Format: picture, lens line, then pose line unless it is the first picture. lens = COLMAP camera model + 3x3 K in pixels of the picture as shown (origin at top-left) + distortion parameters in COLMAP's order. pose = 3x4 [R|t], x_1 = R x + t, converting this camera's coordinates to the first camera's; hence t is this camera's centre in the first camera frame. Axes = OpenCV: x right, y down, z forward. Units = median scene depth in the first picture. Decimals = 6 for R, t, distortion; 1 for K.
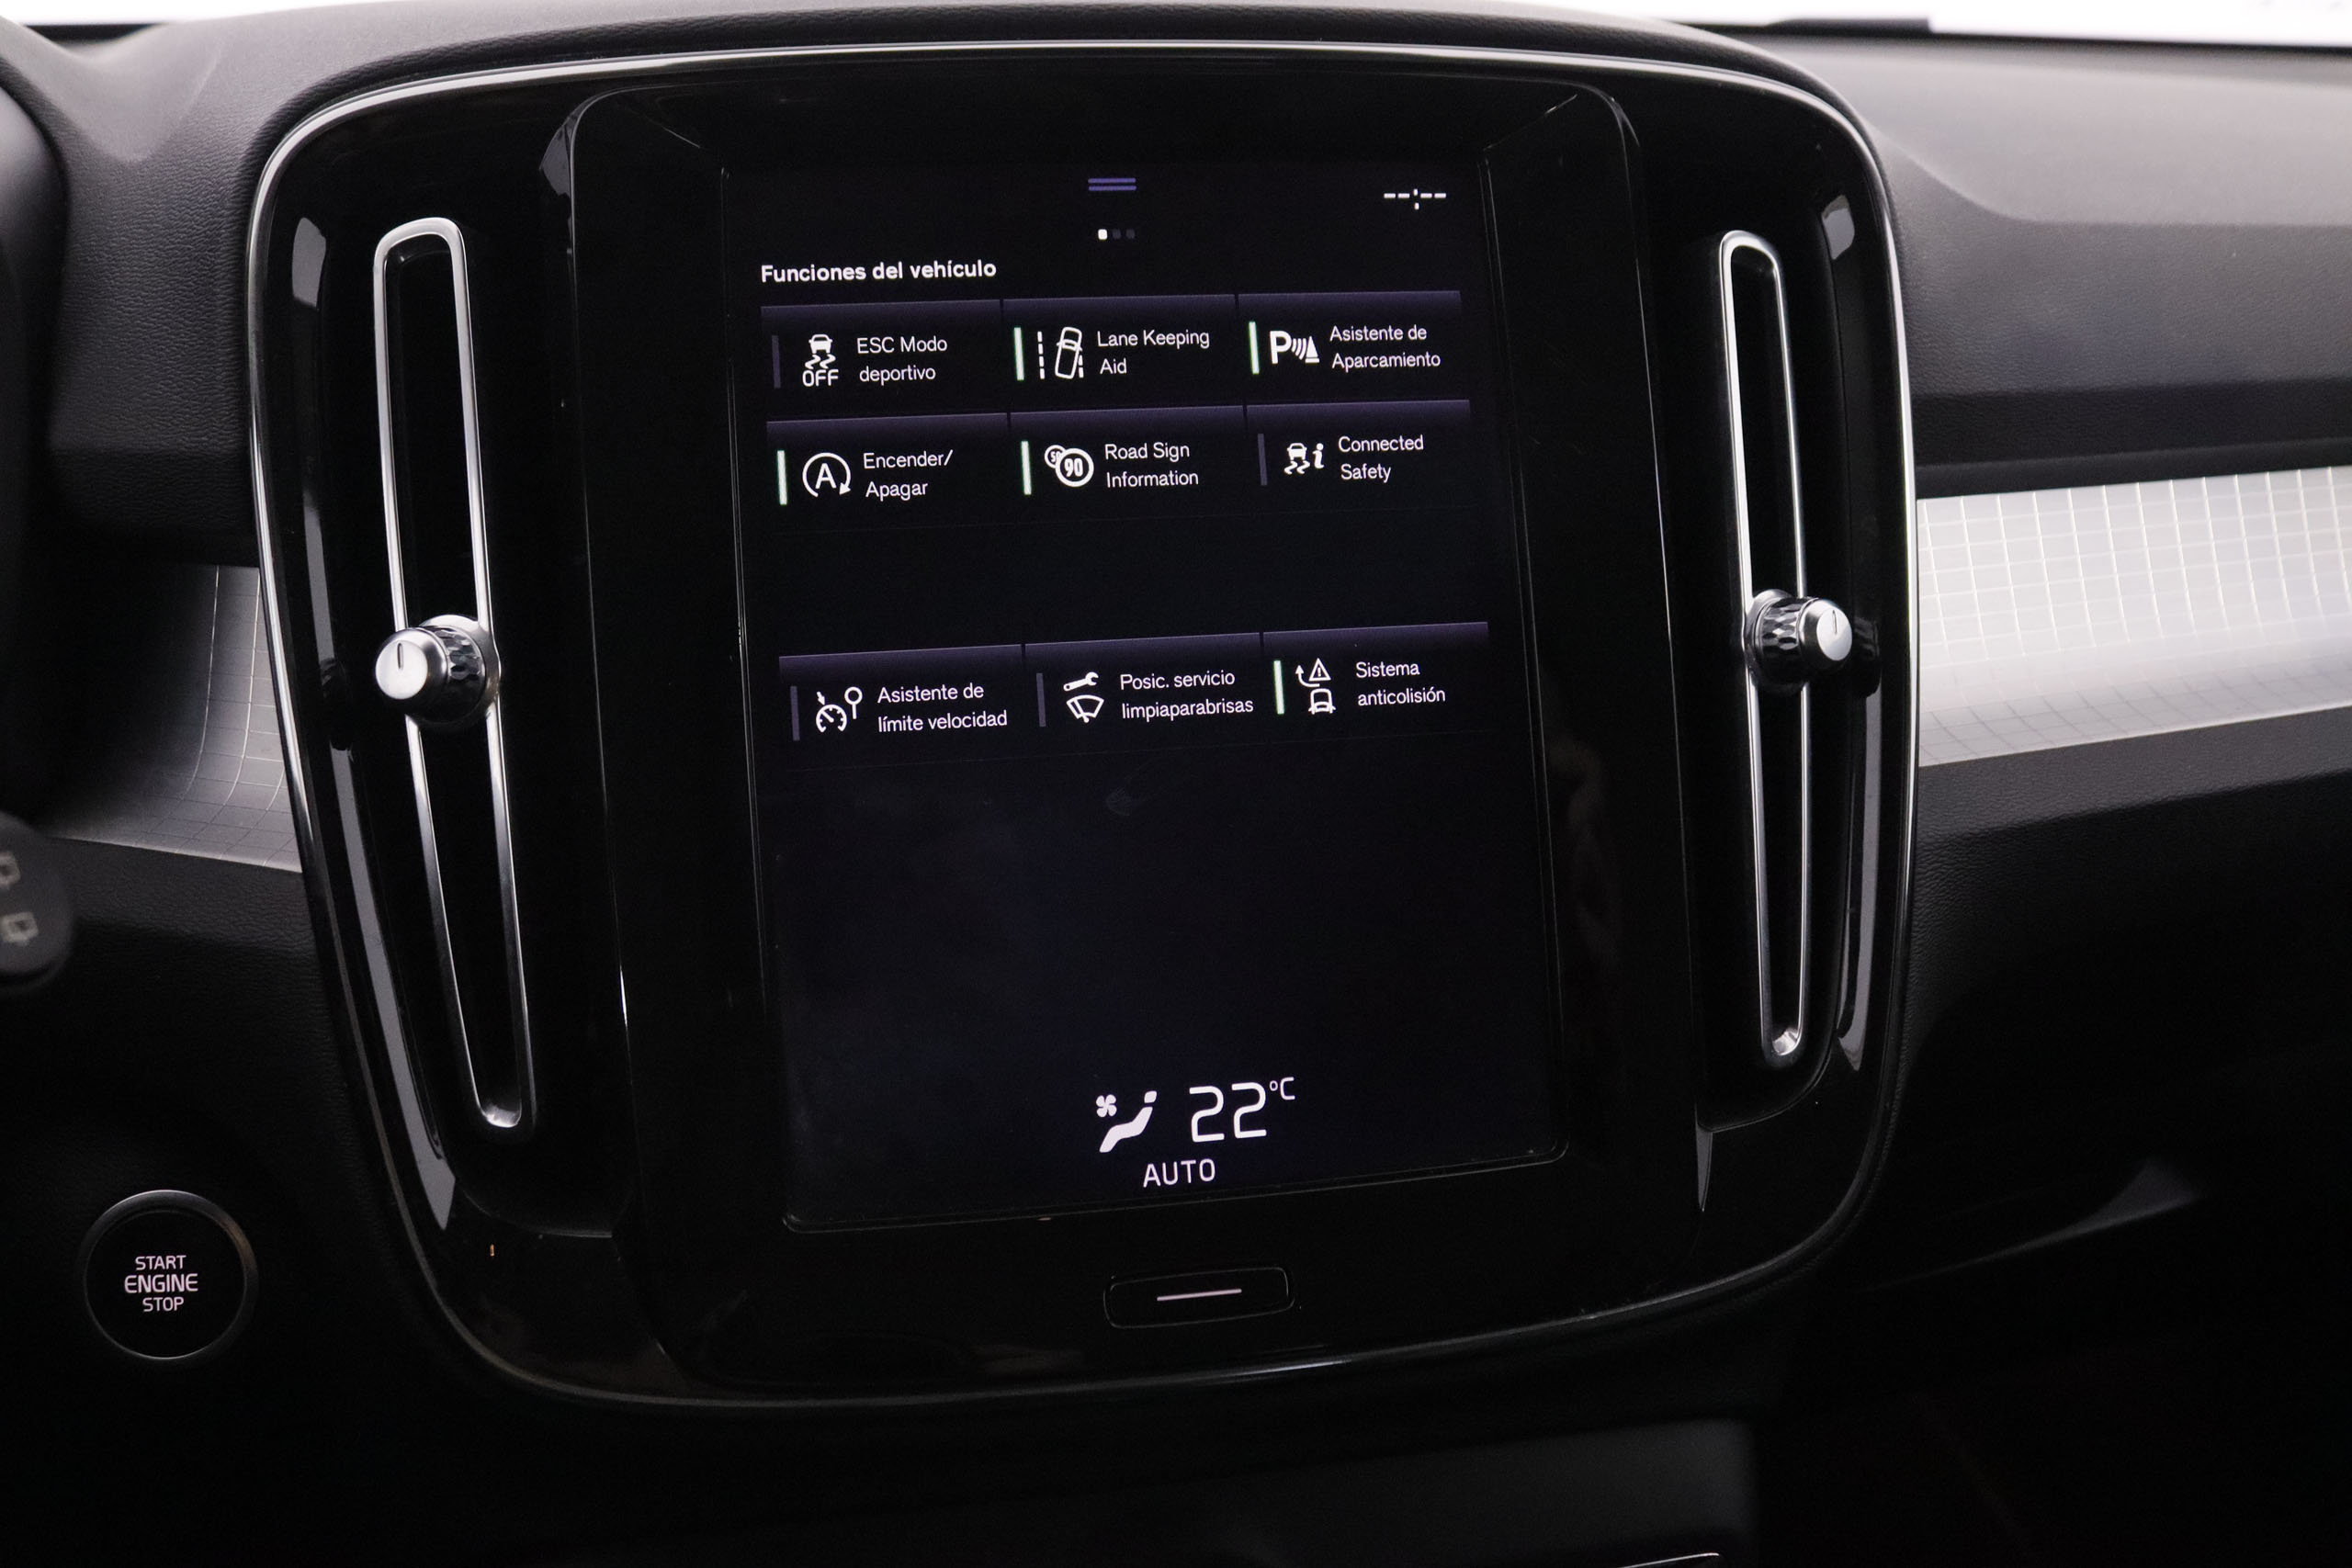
lens RADIAL K [[2140.0, 0, 1176.0], [0, 2140.0, 784.0], [0, 0, 1]] dist [-0.157216, 0.114965]
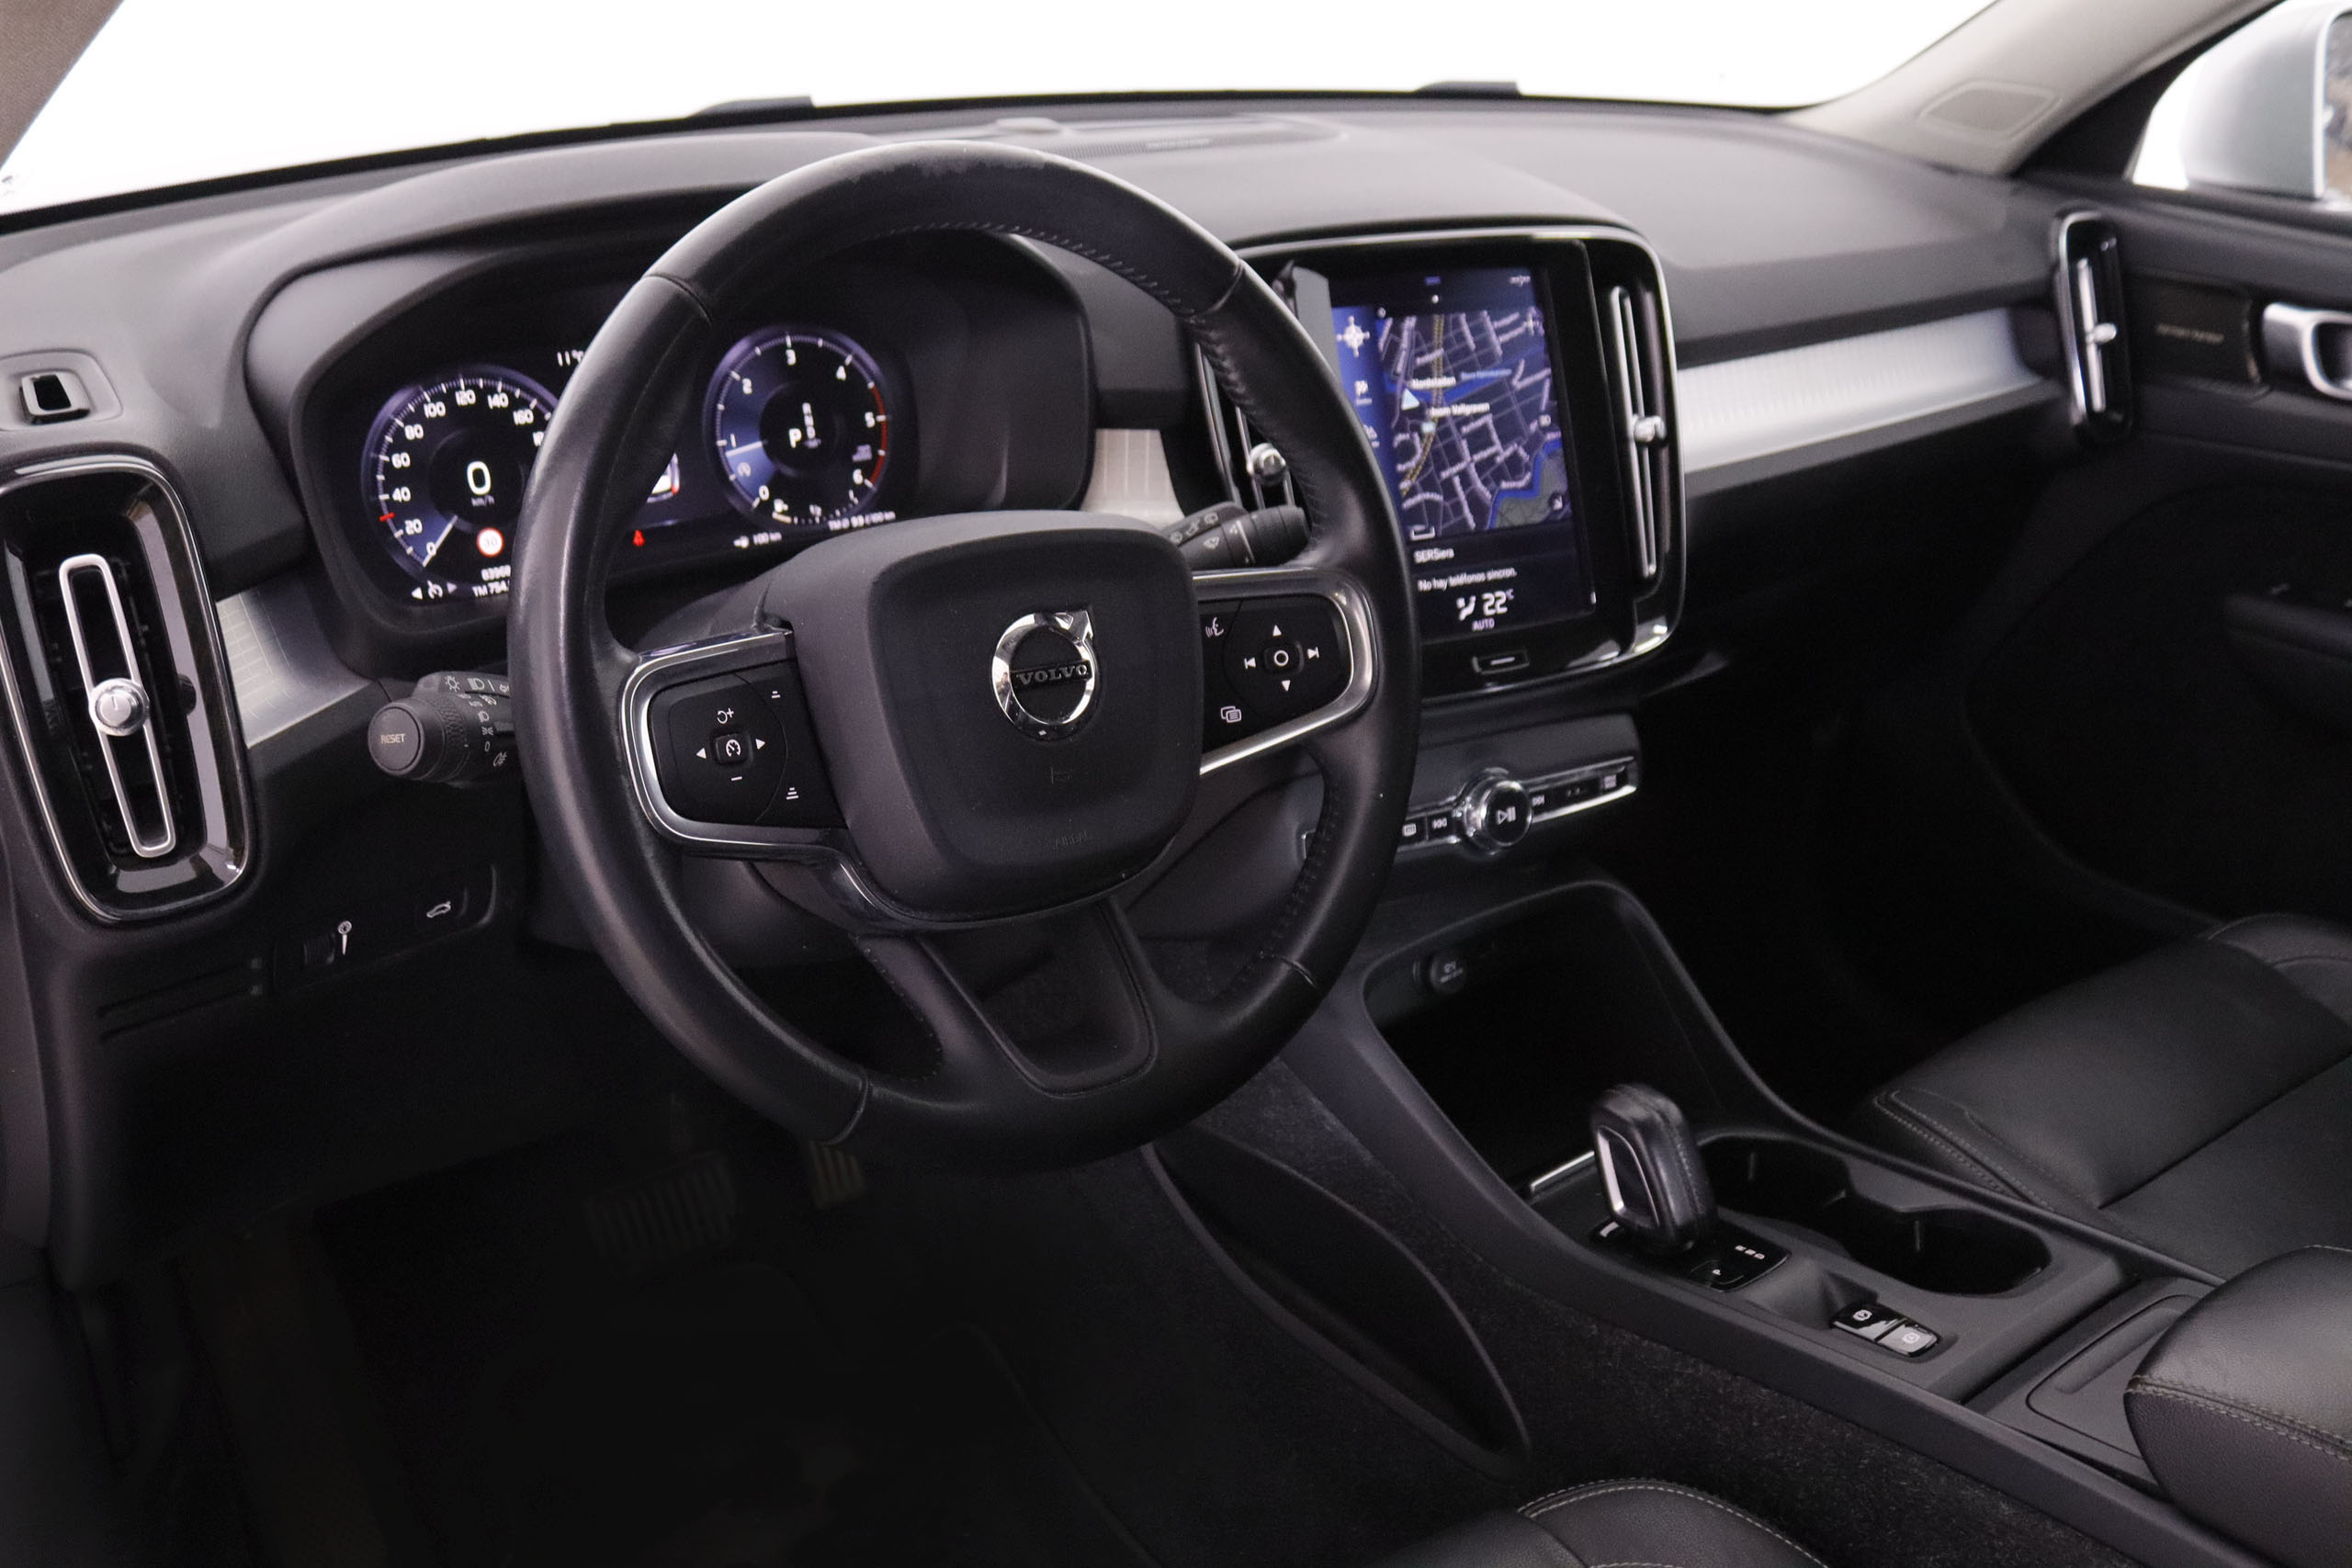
lens RADIAL K [[2225.4, 0, 1176.0], [0, 2225.4, 784.0], [0, 0, 1]] dist [-0.148201, 0.115942]
pose [[0.938259, -0.102443, 0.330416, -1.388296], [0.072361, 0.992136, 0.102128, 0.057075], [-0.338280, -0.071913, 0.938294, -1.686868]]
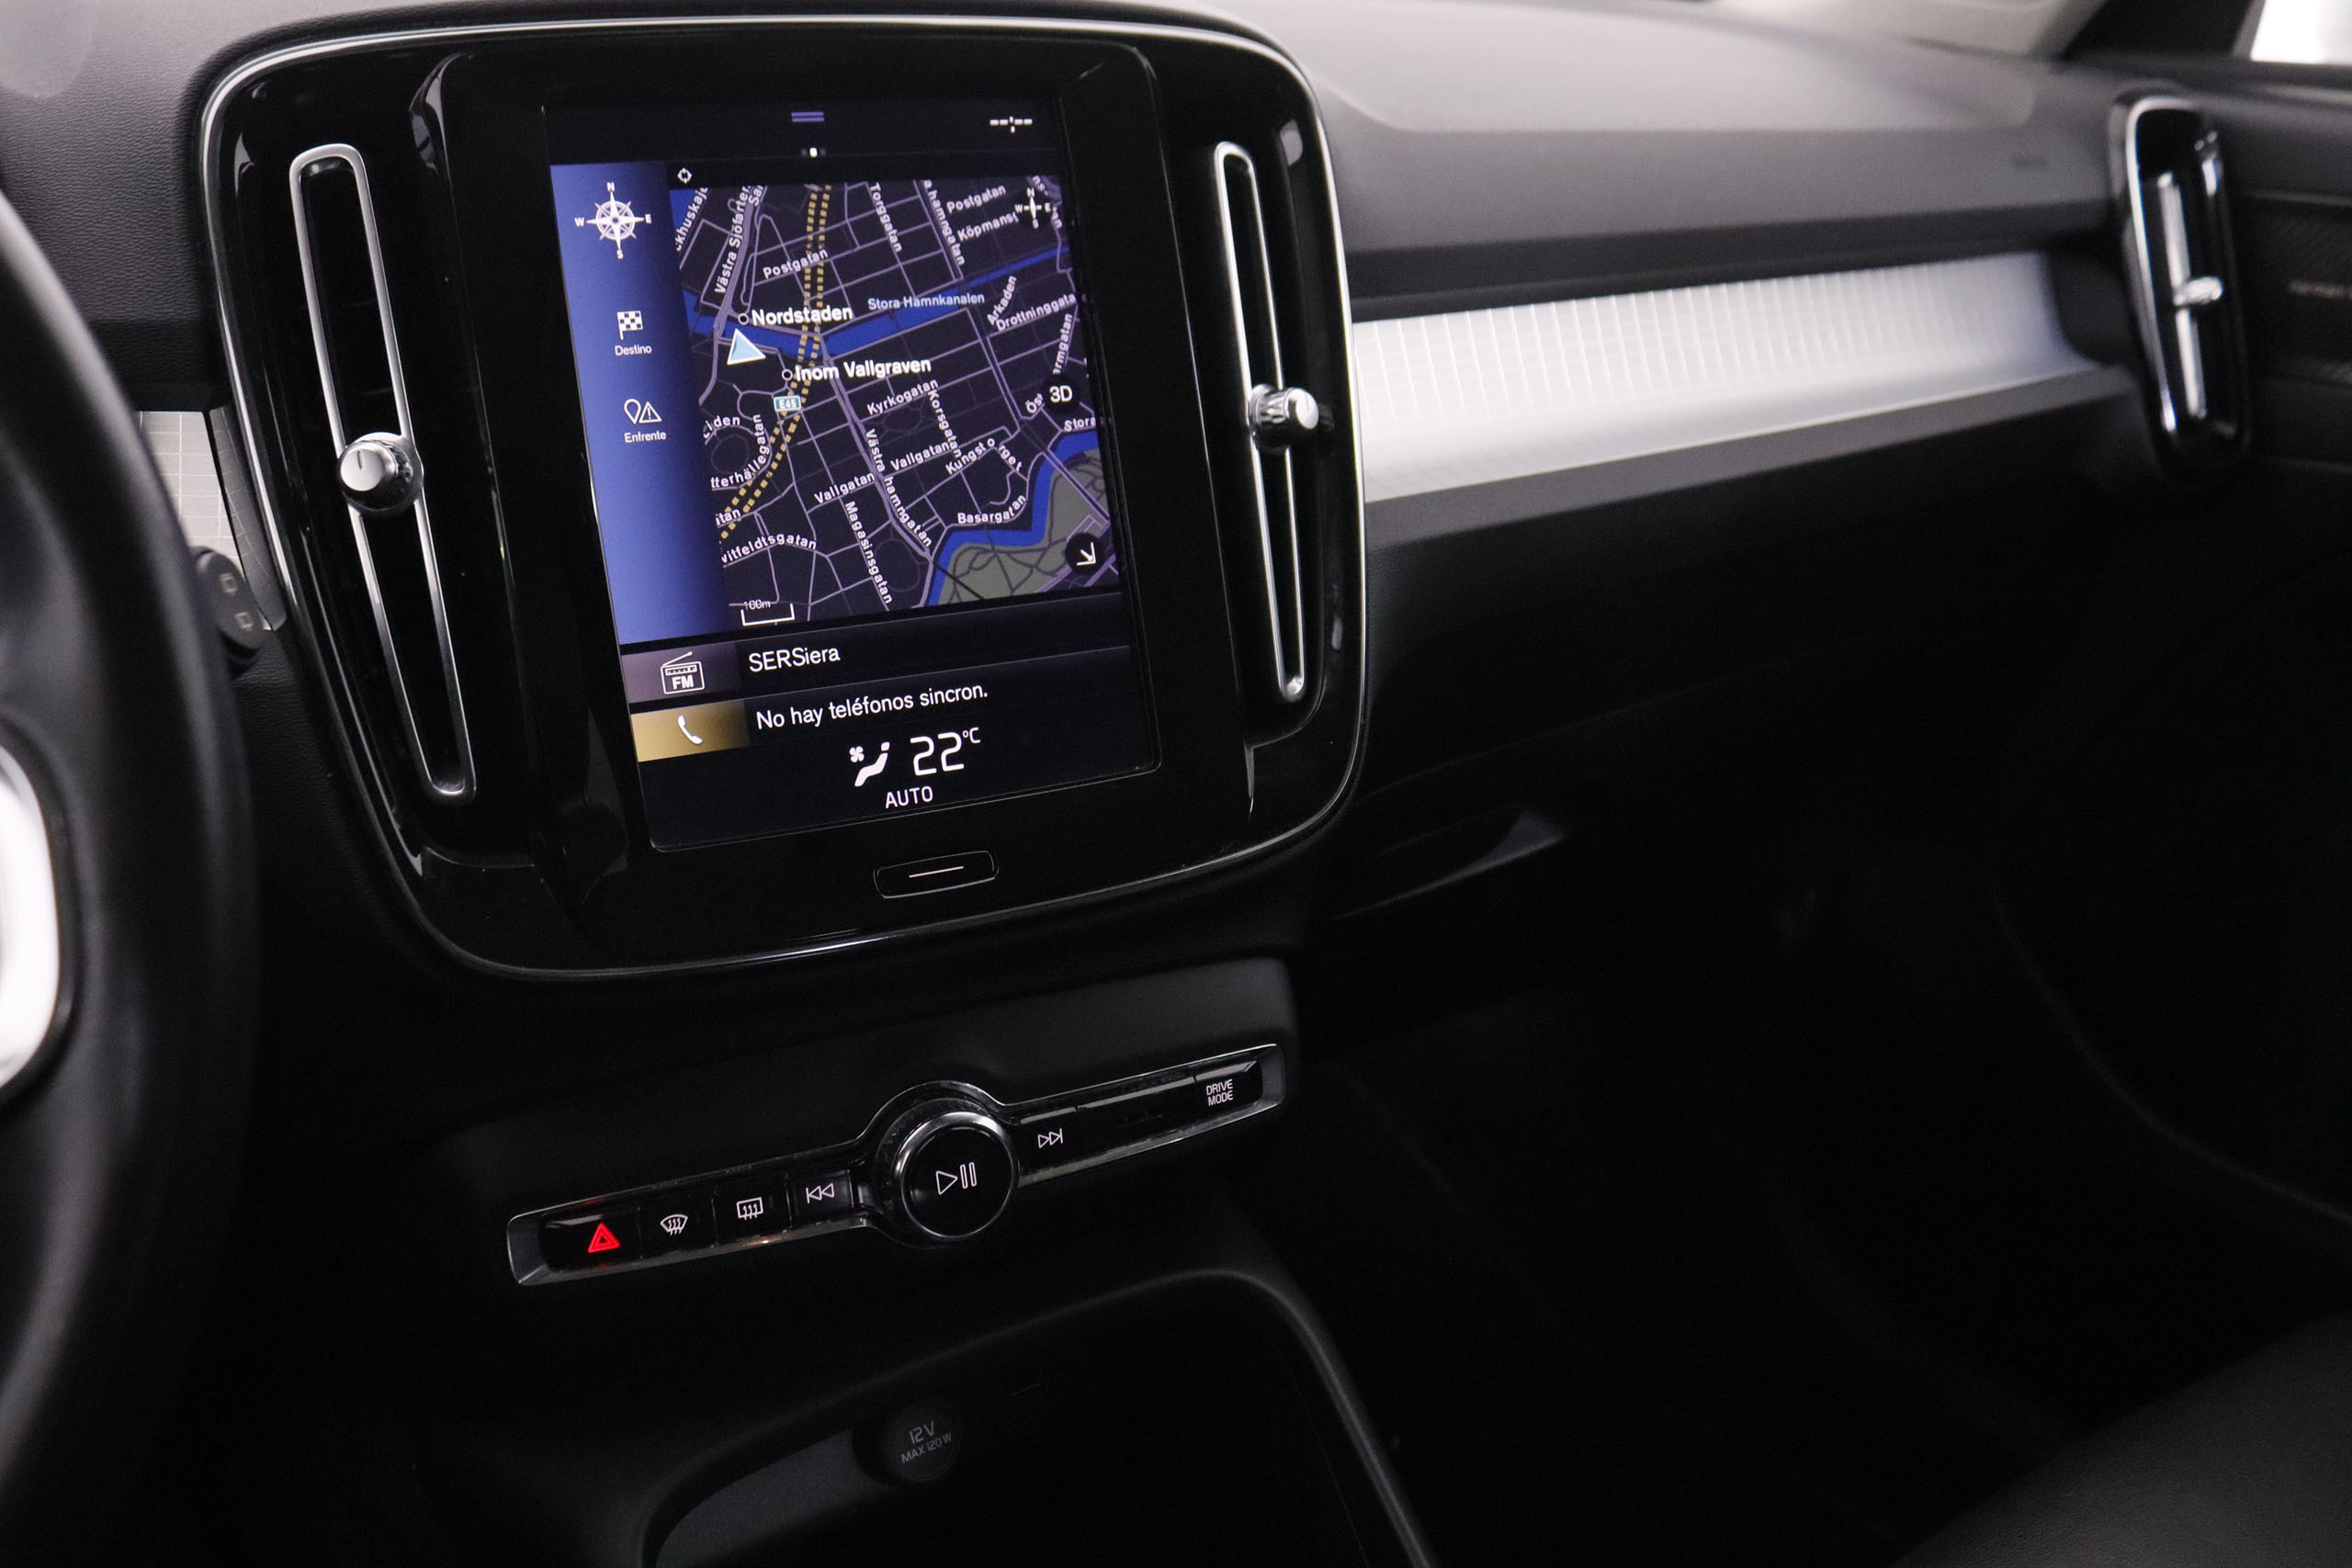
lens RADIAL K [[2225.4, 0, 1176.0], [0, 2225.4, 784.0], [0, 0, 1]] dist [-0.148201, 0.115942]
pose [[0.954540, -0.083567, 0.286130, -0.252676], [0.070781, 0.995988, 0.054761, 0.100955], [-0.289559, -0.032019, 0.956625, -0.497505]]
